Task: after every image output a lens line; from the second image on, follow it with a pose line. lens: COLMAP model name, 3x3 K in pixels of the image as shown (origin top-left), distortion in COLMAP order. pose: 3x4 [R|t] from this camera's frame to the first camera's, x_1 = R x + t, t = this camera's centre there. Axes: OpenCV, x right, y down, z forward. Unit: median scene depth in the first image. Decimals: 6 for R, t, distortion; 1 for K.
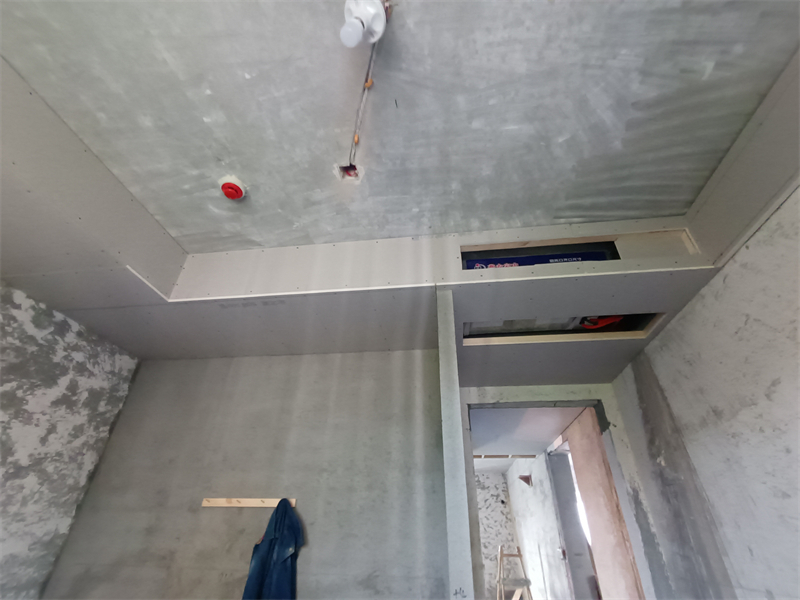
lens RADIAL K [[367.1, 0, 398.3], [0, 367.1, 304.0], [0, 0, 1]] dist [-0.000325, 0.001339]
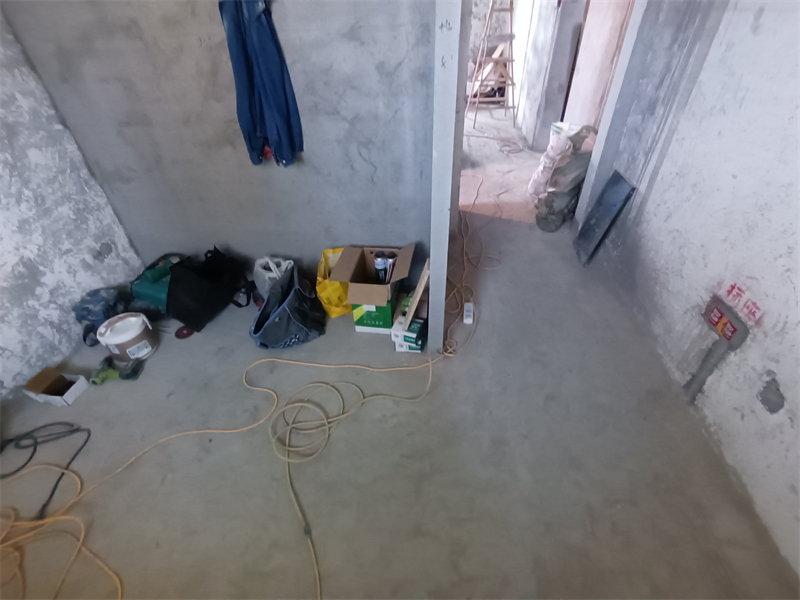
lens RADIAL K [[367.4, 0, 397.7], [0, 367.4, 303.6], [0, 0, 1]] dist [-0.004812, 0.002106]
pose [[0.997649, -0.067280, -0.013048, 0.002812], [0.033736, 0.316393, 0.948028, 0.058430], [-0.059656, -0.946239, 0.317919, 0.007285]]
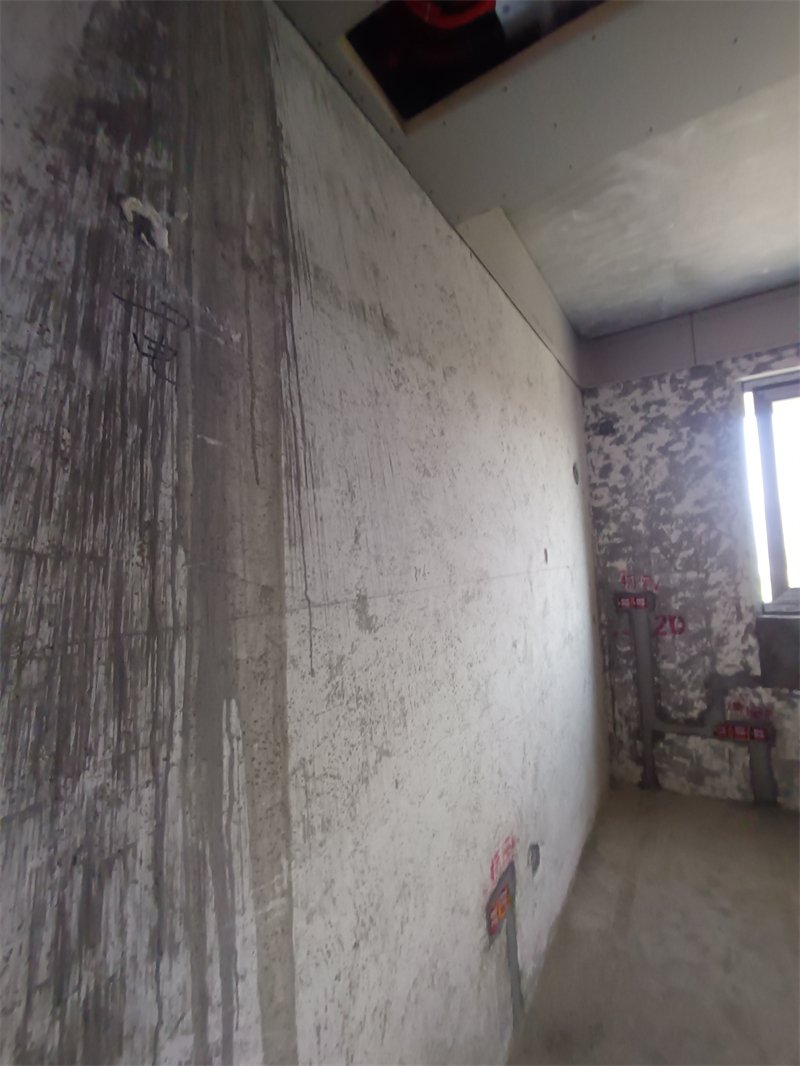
lens RADIAL K [[489.8, 0, 404.4], [0, 489.8, 537.4], [0, 0, 1]] dist [-0.007860, 0.003143]
pose [[-0.917404, 0.050899, 0.394689, 0.493022], [-0.182167, 0.828065, -0.530211, 0.805093], [-0.353815, -0.558317, -0.750398, 1.168195]]
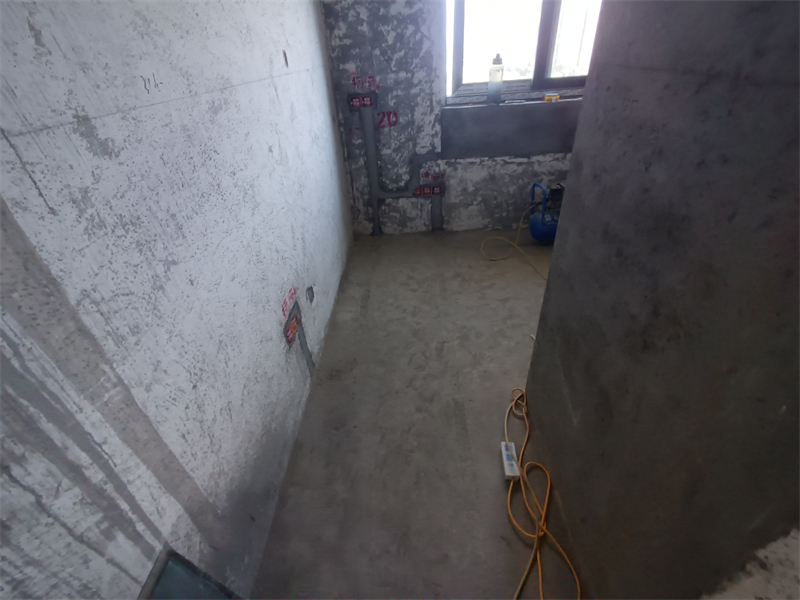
lens RADIAL K [[367.6, 0, 397.4], [0, 367.6, 305.0], [0, 0, 1]] dist [-0.007860, 0.003143]
pose [[-0.993047, 0.098616, -0.064277, 0.482786], [0.096065, 0.994504, 0.041644, 0.782028], [0.068031, 0.035180, -0.997063, 1.134022]]
